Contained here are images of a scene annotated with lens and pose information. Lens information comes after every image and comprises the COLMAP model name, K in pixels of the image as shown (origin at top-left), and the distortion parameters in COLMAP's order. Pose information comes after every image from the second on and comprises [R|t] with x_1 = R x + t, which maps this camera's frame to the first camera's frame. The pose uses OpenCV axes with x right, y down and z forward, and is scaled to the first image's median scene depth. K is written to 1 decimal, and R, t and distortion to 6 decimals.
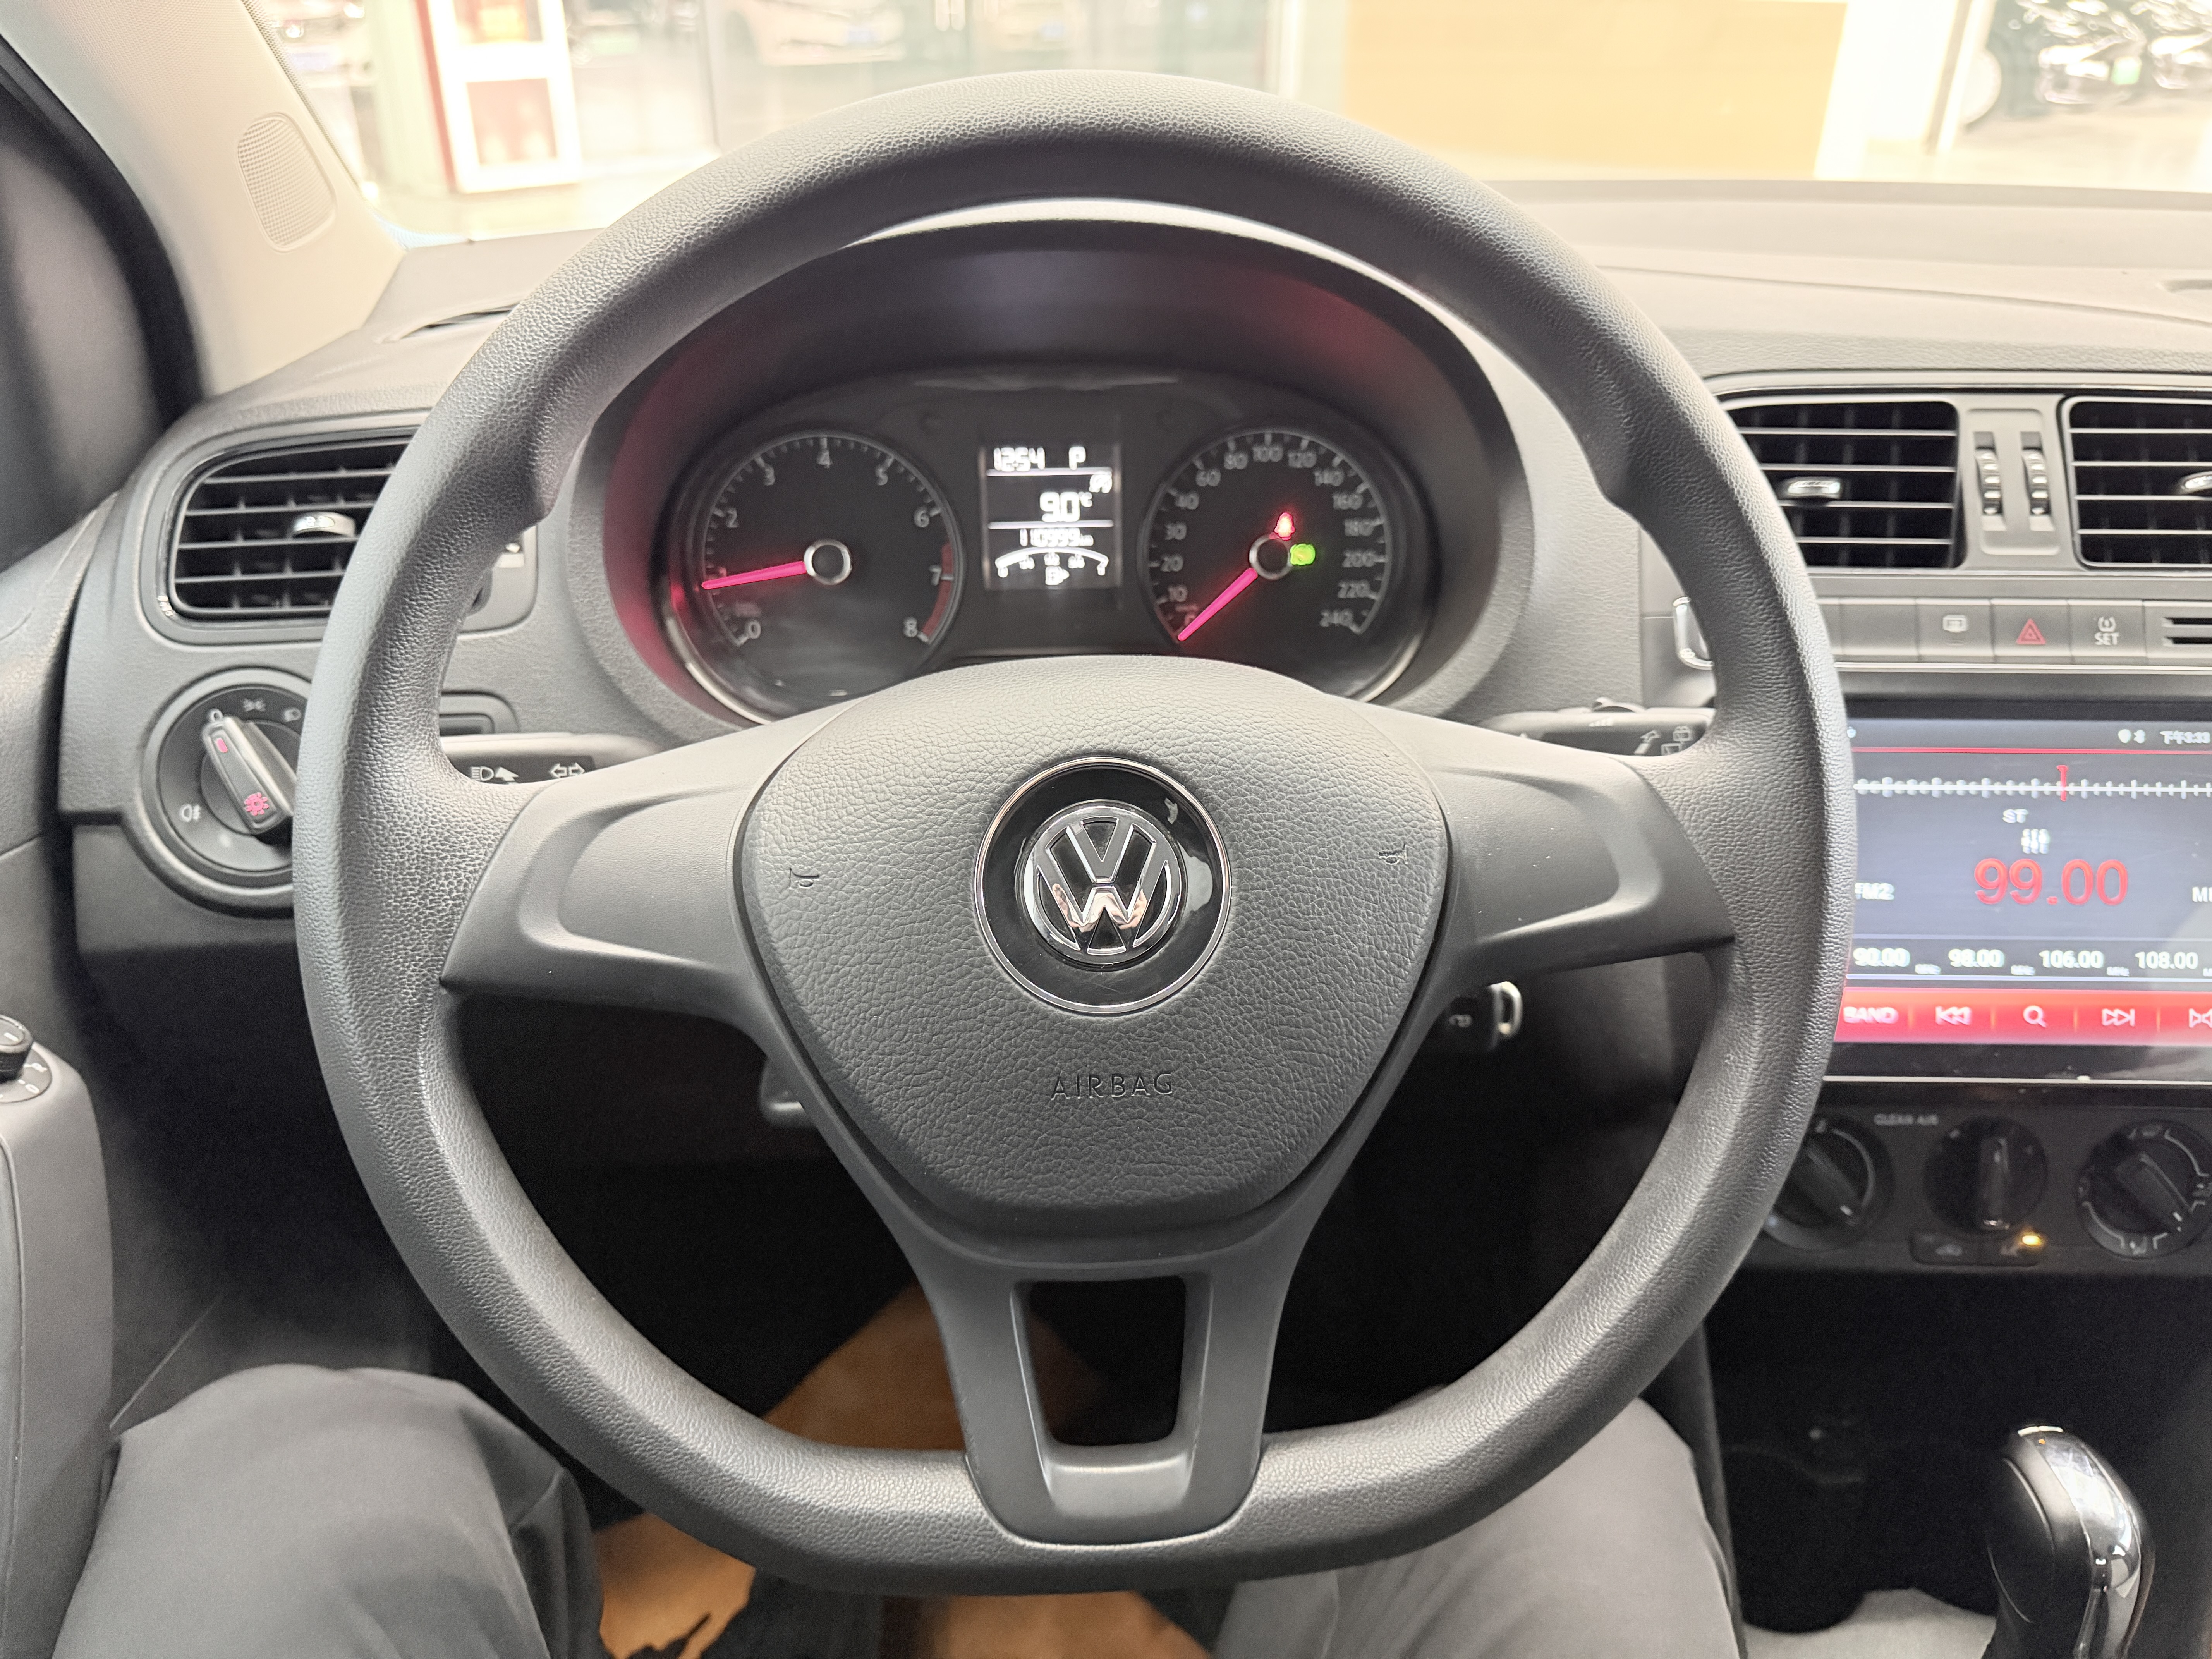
lens RADIAL K [[1495.9, 0, 1116.5], [0, 1495.9, 855.7], [0, 0, 1]] dist [0.064324, -0.114979]
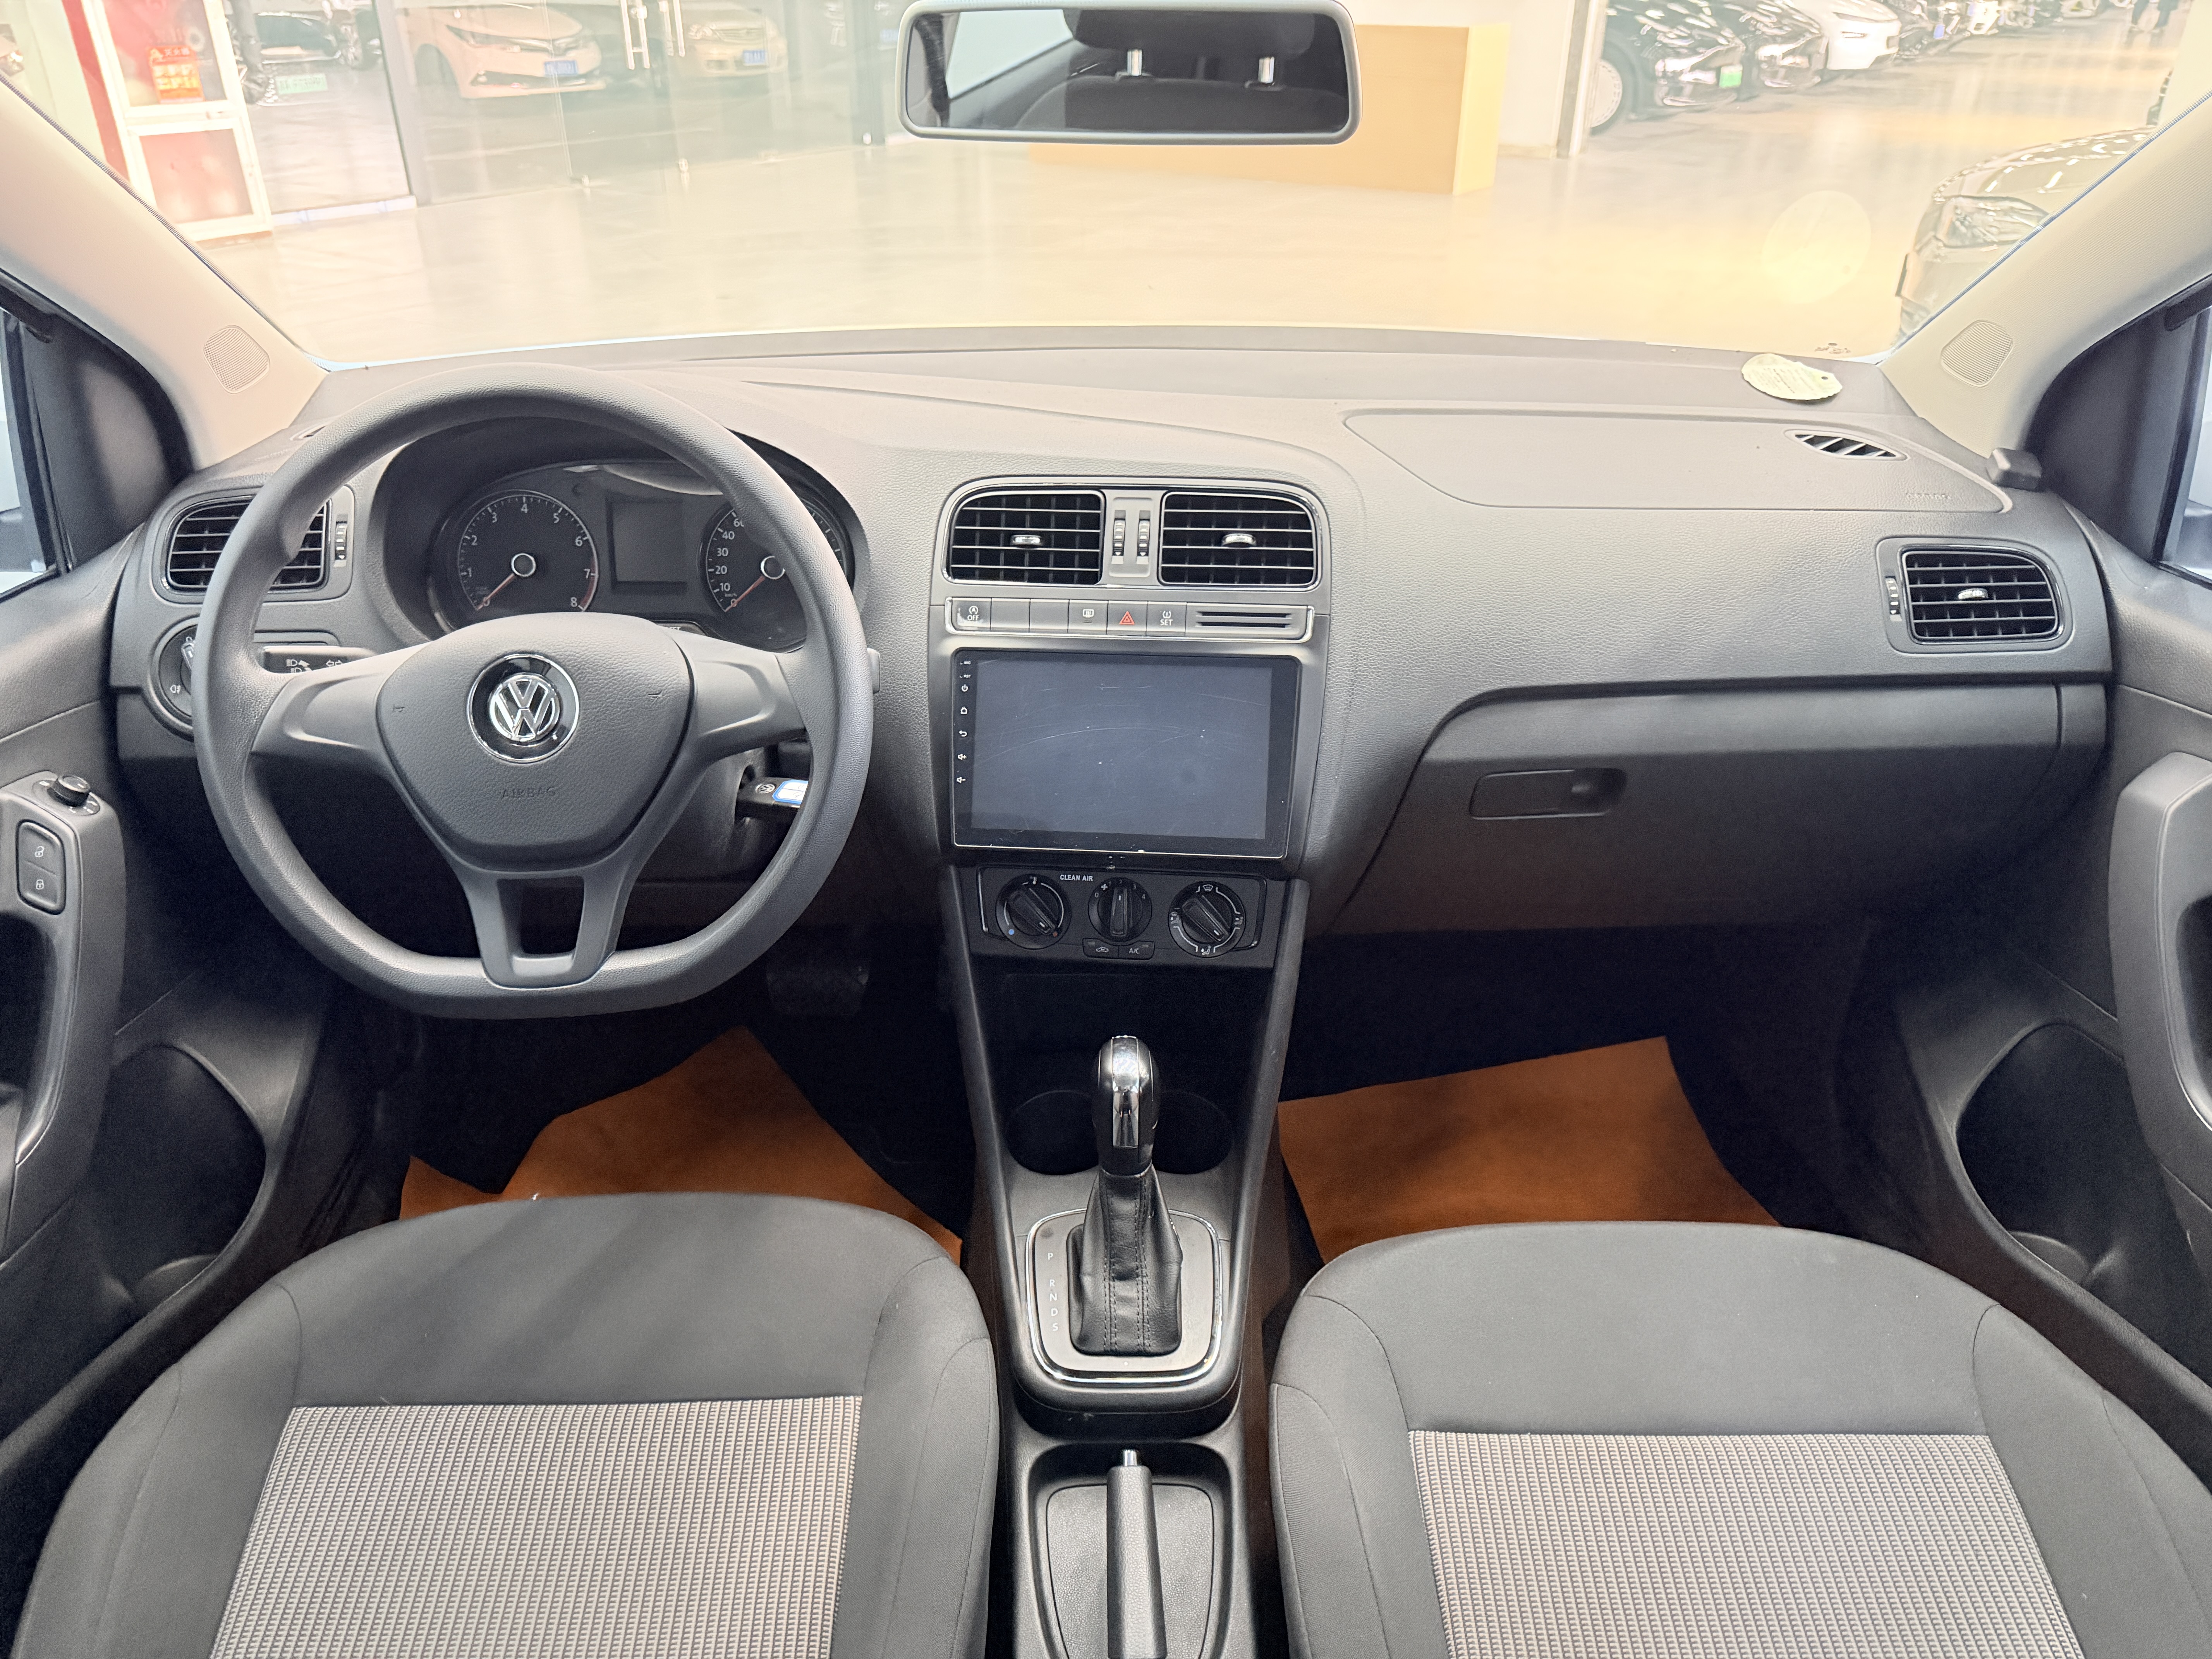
lens RADIAL K [[1495.9, 0, 1116.5], [0, 1495.9, 855.7], [0, 0, 1]] dist [0.064324, -0.114979]
pose [[0.998976, 0.026929, -0.036345, 0.656051], [-0.026647, 0.999611, 0.008208, 0.133693], [0.036552, -0.007231, 0.999306, -0.876029]]
